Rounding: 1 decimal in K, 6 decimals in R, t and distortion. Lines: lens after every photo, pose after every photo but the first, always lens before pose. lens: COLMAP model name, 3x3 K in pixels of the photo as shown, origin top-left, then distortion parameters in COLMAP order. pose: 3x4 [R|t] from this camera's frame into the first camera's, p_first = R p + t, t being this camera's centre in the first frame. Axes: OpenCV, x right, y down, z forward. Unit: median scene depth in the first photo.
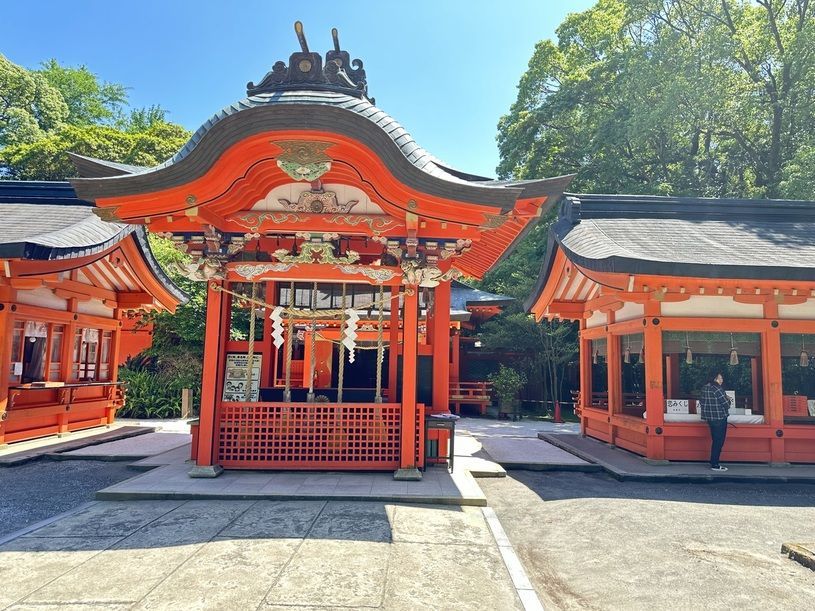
lens RADIAL K [[572.4, 0, 414.0], [0, 572.4, 307.6], [0, 0, 1]] dist [0.066900, -0.052371]
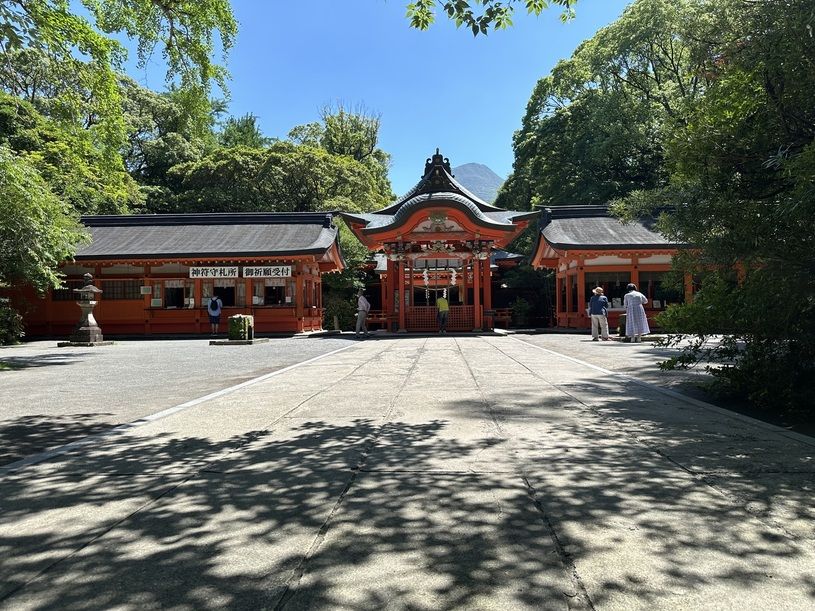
lens RADIAL K [[572.4, 0, 413.8], [0, 572.4, 305.5], [0, 0, 1]] dist [0.066900, -0.052371]
pose [[0.998393, -0.035251, -0.044371, -0.169748], [0.038833, 0.995823, 0.082633, -0.052327], [0.041273, -0.084223, 0.995592, -1.519621]]
